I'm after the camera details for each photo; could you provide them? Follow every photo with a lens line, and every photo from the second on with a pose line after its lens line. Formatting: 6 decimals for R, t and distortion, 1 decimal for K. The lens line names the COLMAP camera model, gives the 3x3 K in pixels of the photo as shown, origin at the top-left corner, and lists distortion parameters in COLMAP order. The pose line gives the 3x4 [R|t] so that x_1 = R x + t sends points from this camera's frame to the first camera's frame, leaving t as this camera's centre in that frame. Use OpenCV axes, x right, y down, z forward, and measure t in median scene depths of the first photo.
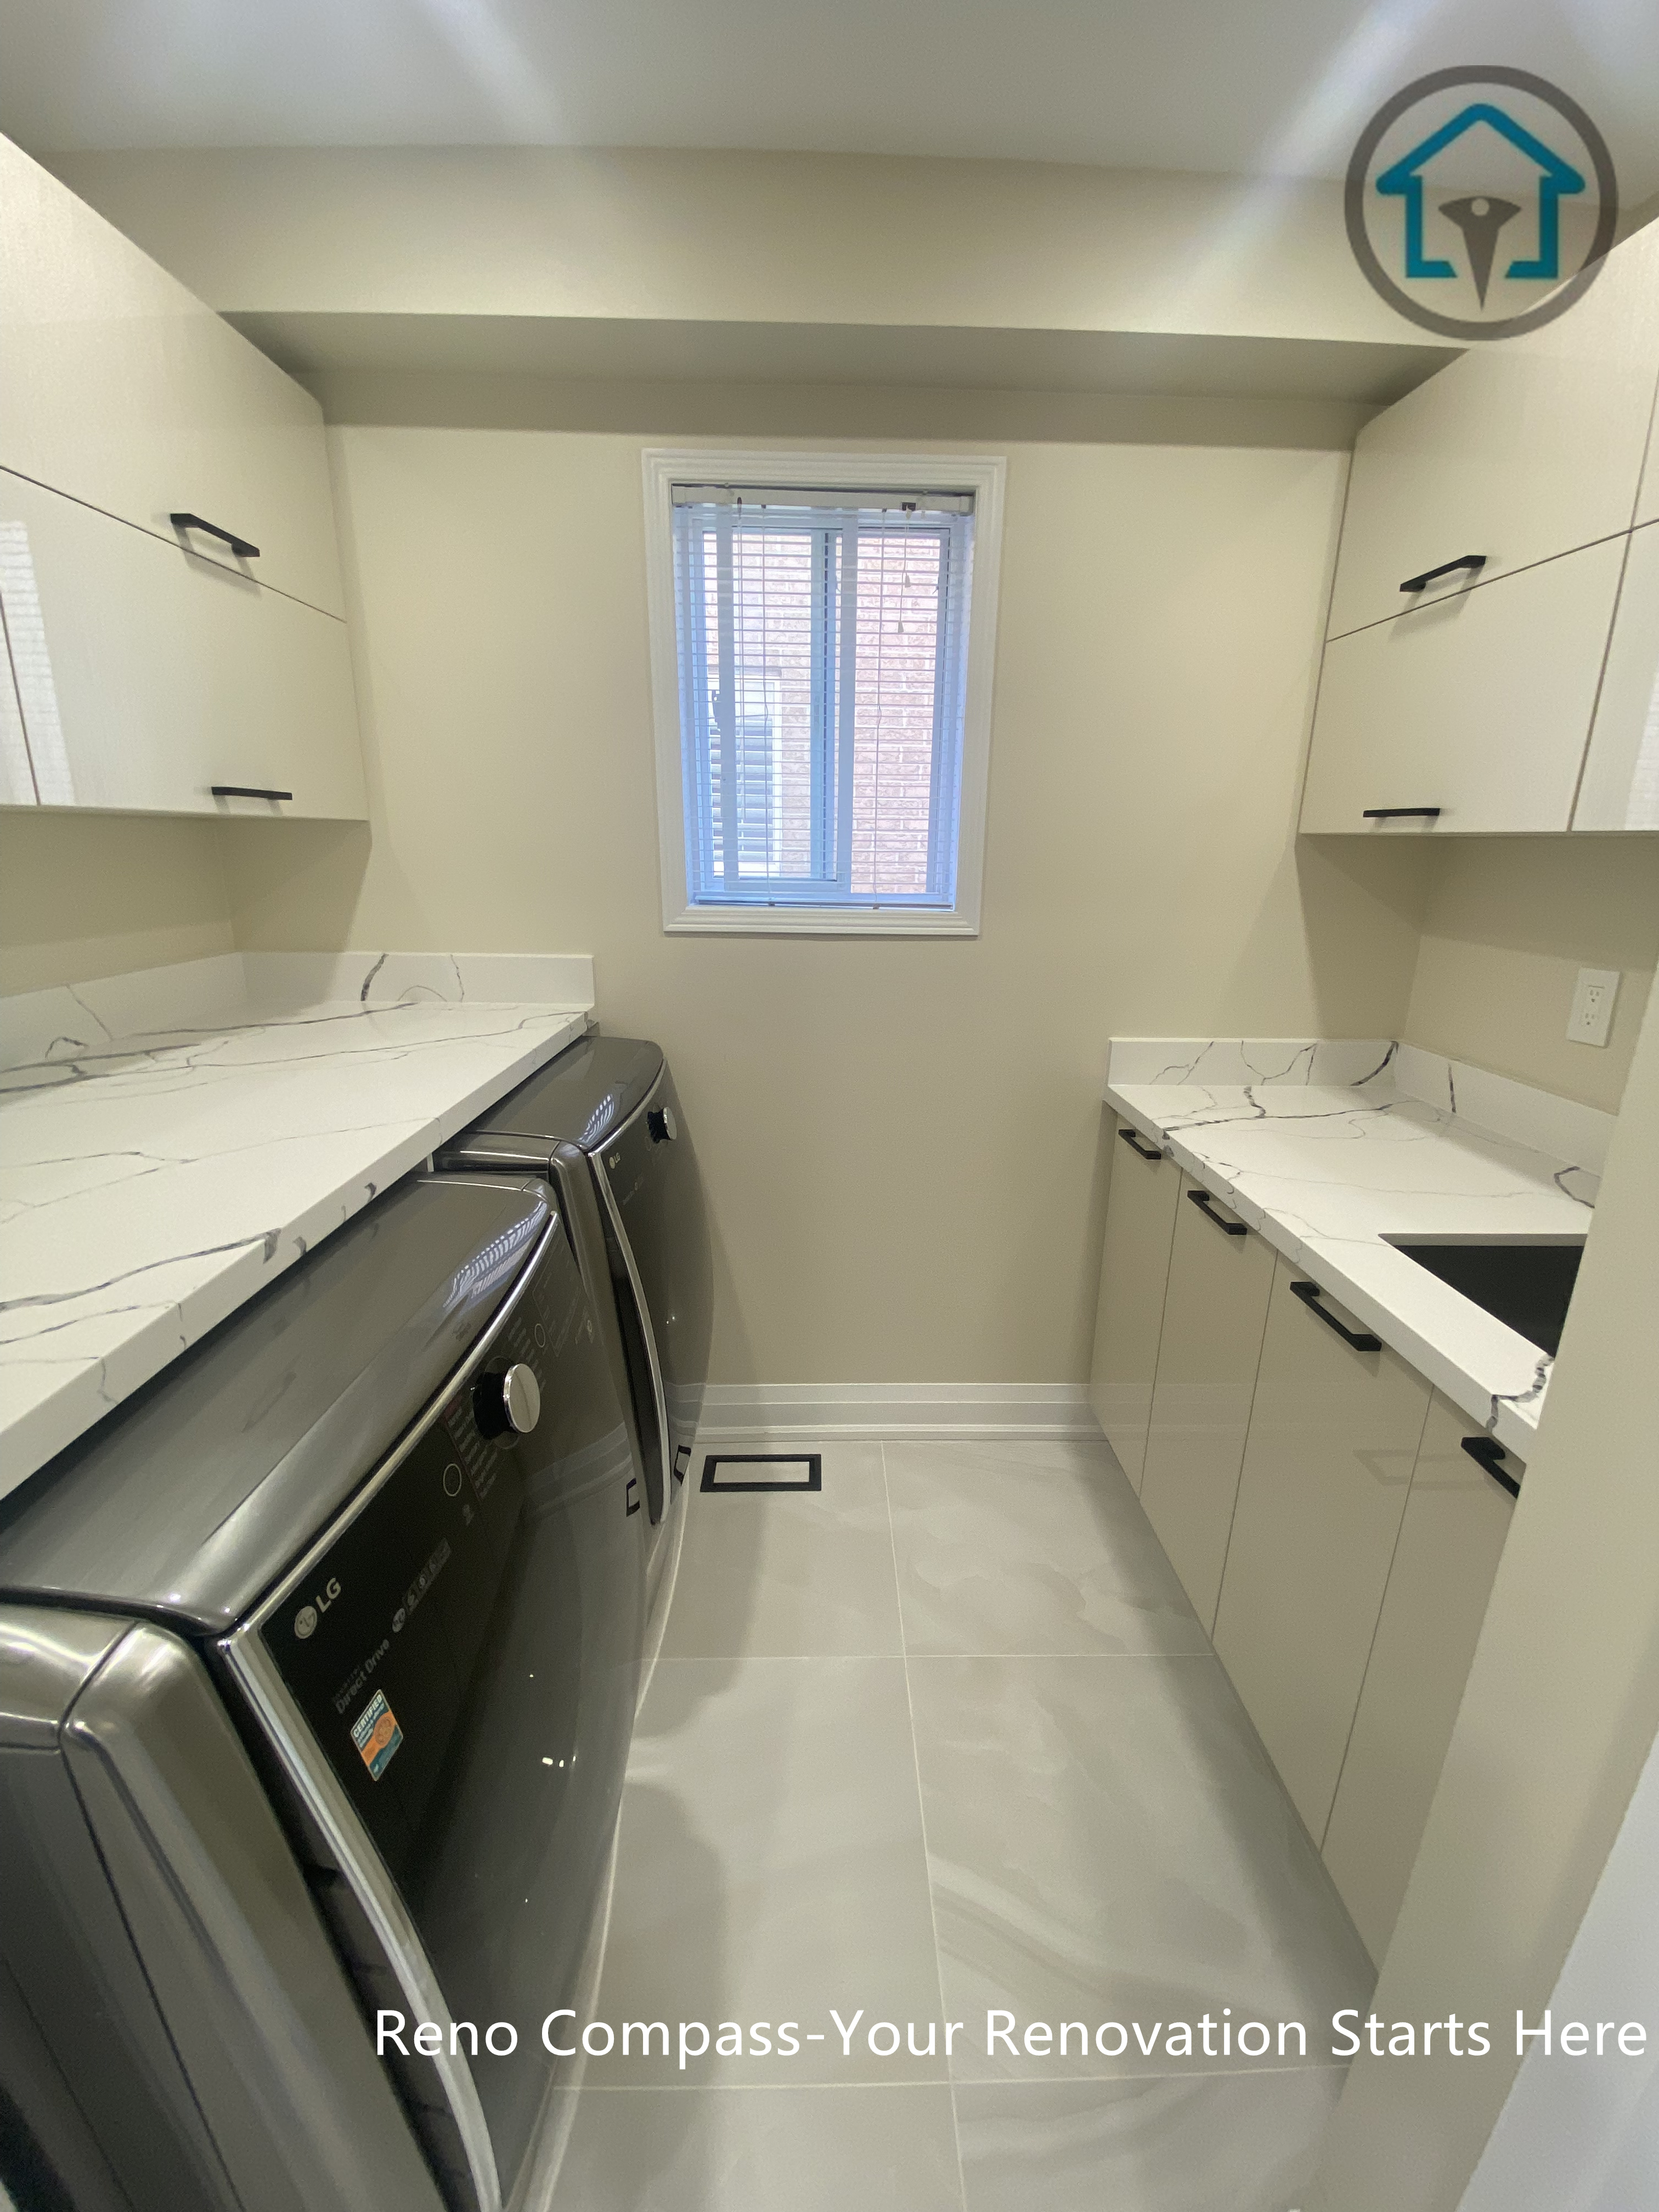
lens RADIAL K [[892.8, 0, 832.6], [0, 892.8, 1107.0], [0, 0, 1]] dist [0.039380, -0.035443]
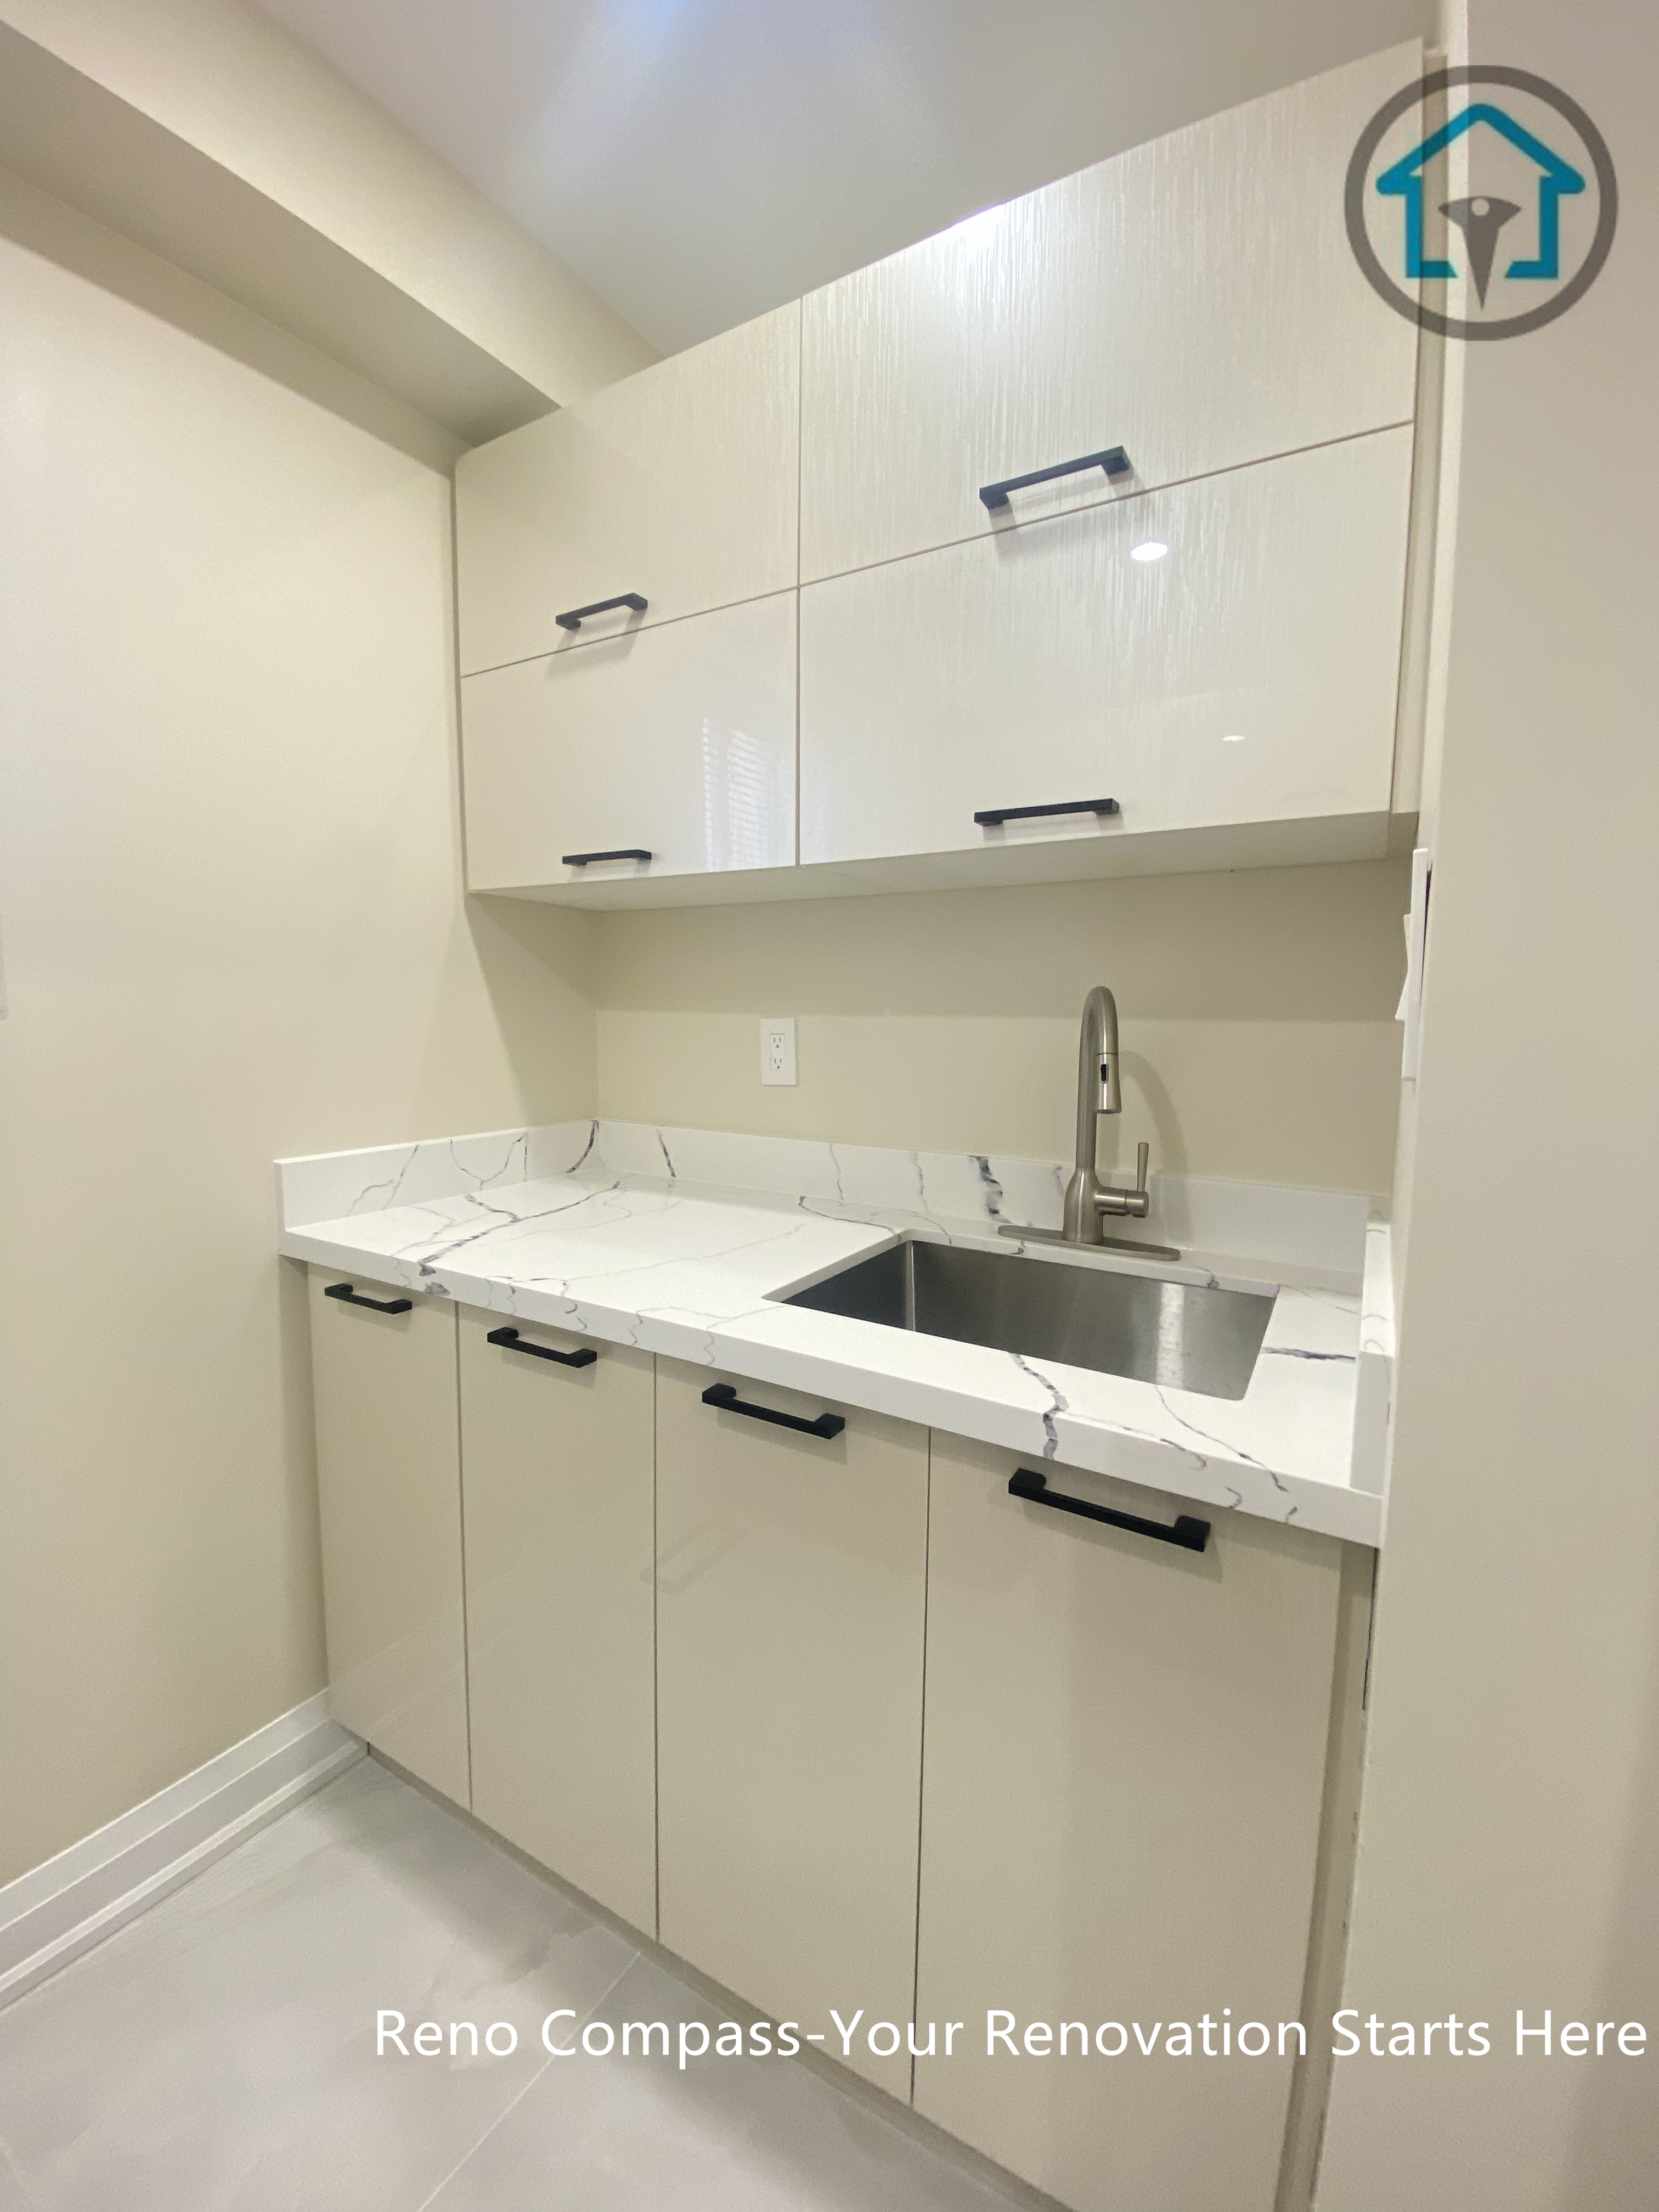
lens RADIAL K [[892.8, 0, 832.6], [0, 892.8, 1107.0], [0, 0, 1]] dist [0.039380, -0.035443]
pose [[0.535117, -0.097935, 0.839082, -0.037592], [0.234744, 0.971378, -0.036330, 0.008340], [-0.811508, 0.216410, 0.542791, 0.329178]]
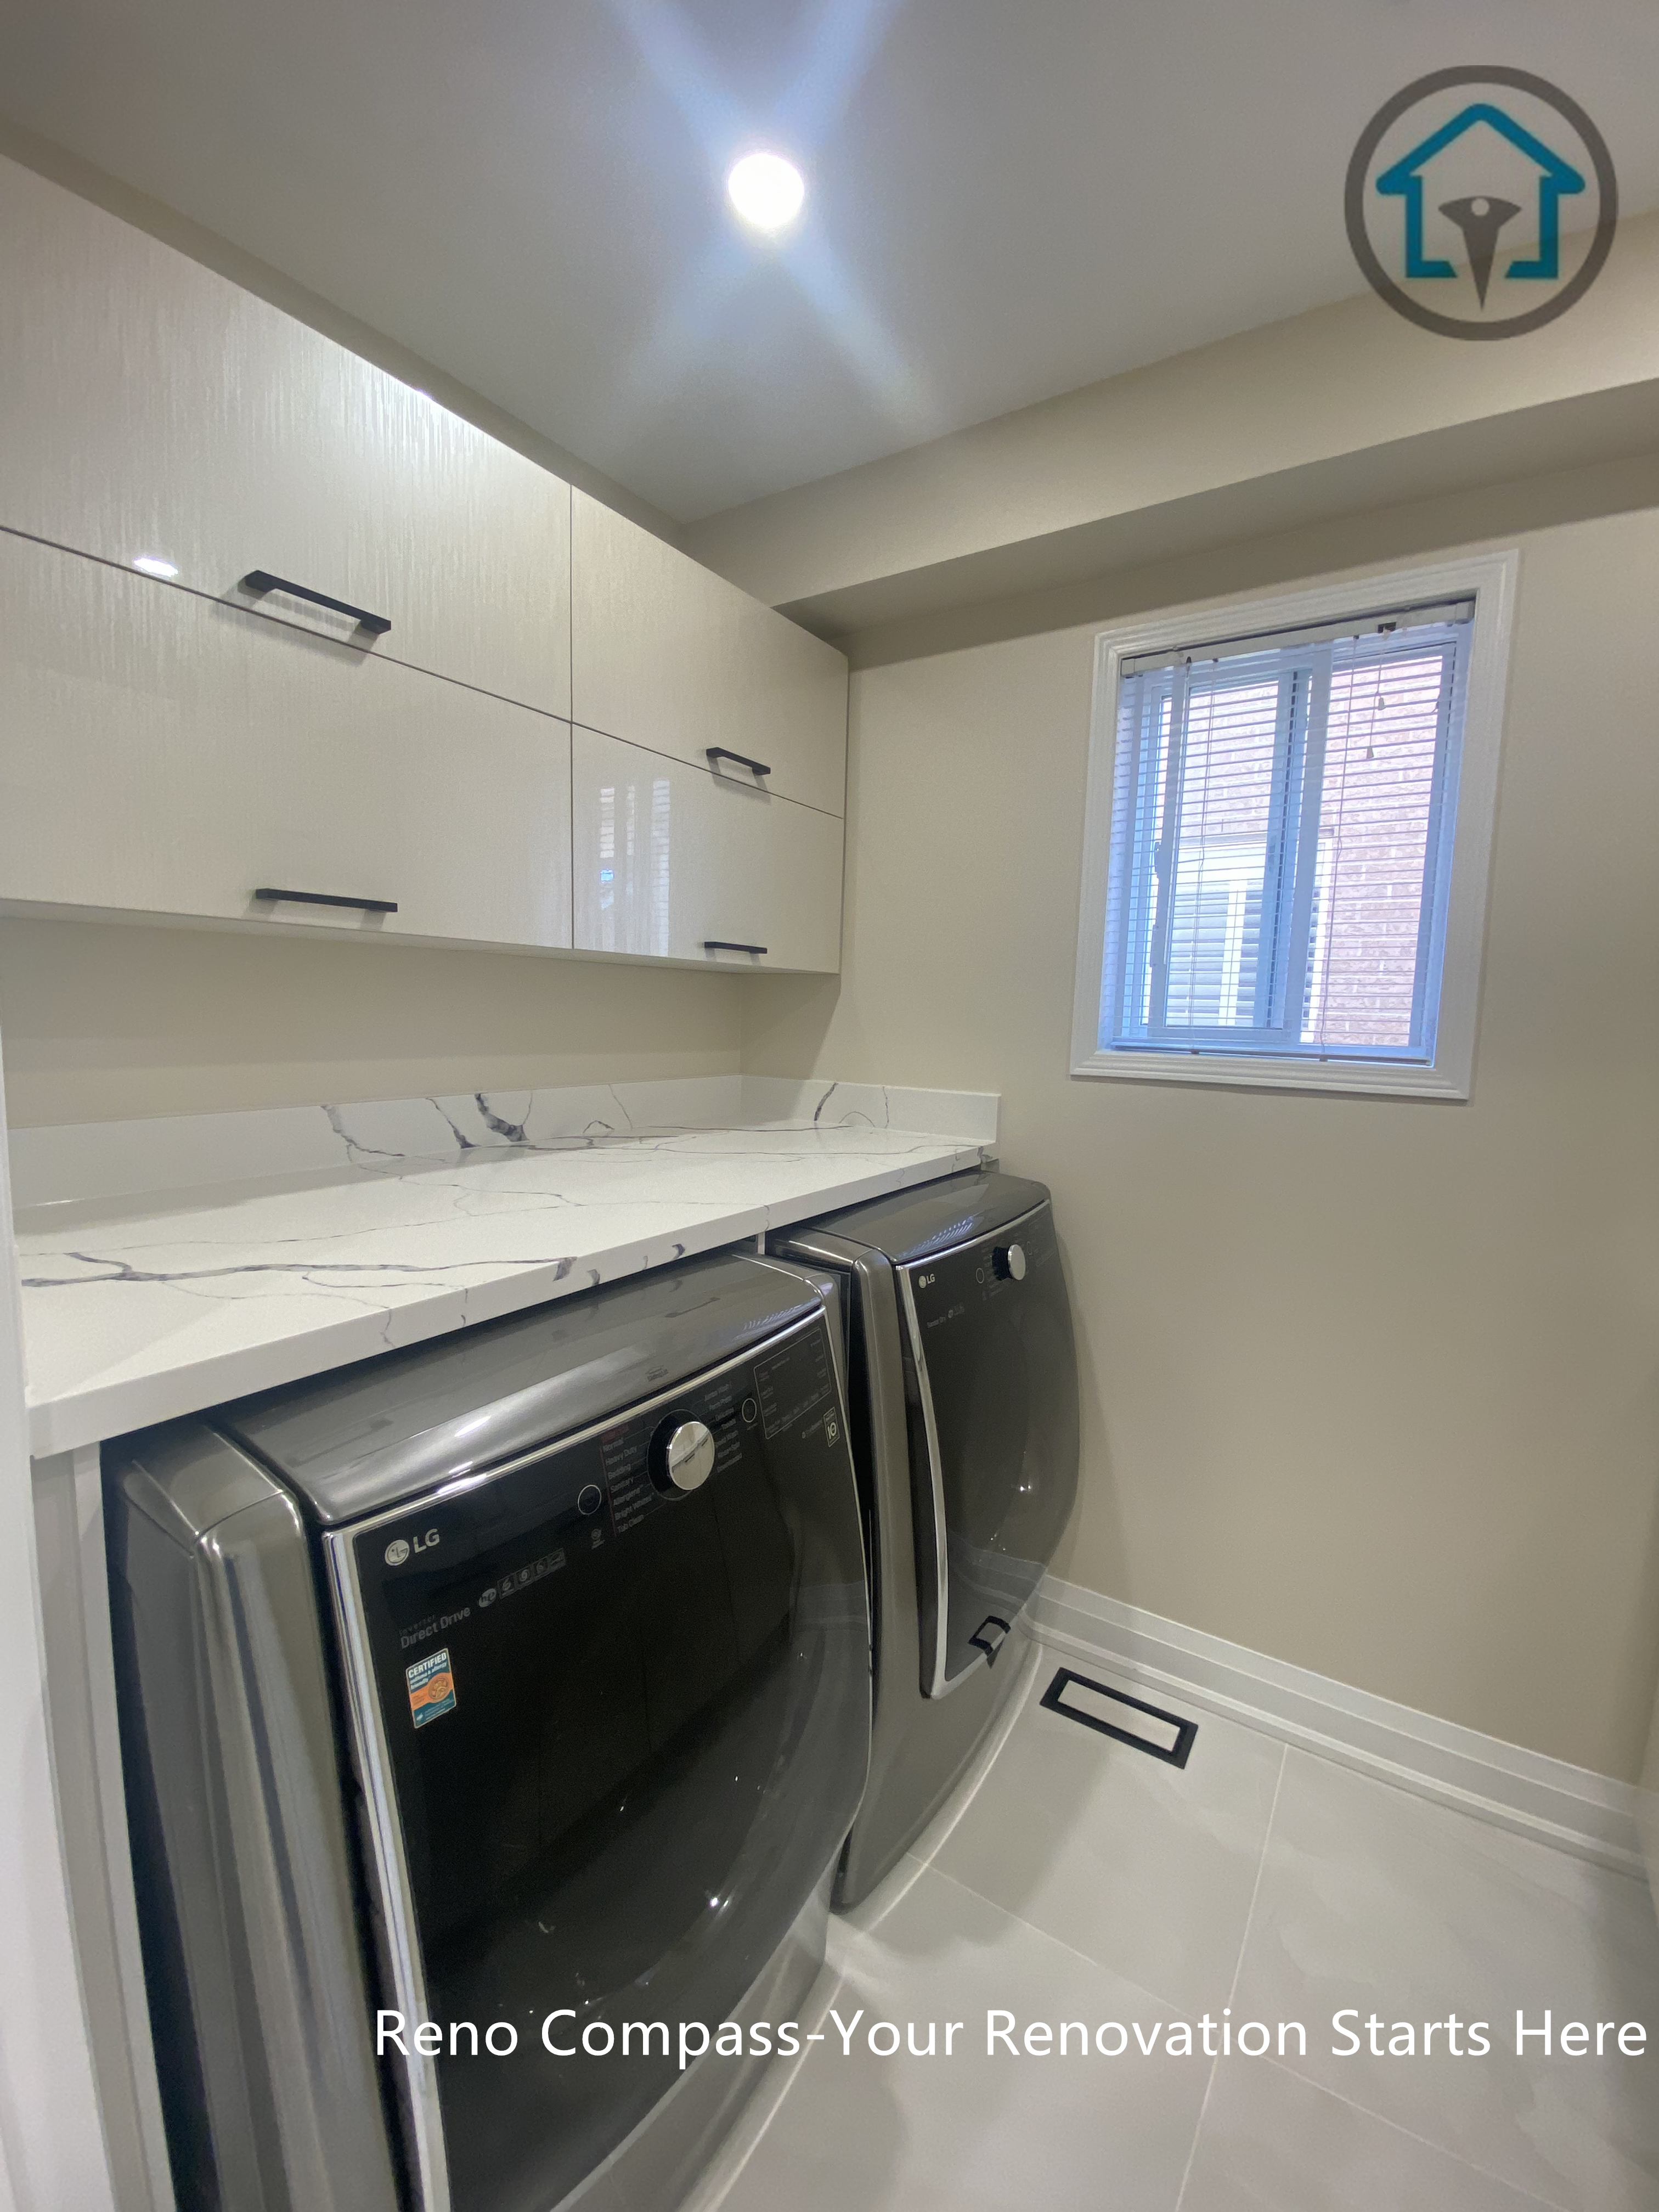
lens RADIAL K [[892.8, 0, 832.6], [0, 892.8, 1107.0], [0, 0, 1]] dist [0.039380, -0.035443]
pose [[0.822570, 0.070939, -0.564222, 0.172449], [-0.174800, 0.975693, -0.132166, 0.016271], [0.541132, 0.207342, 0.814976, 0.069101]]
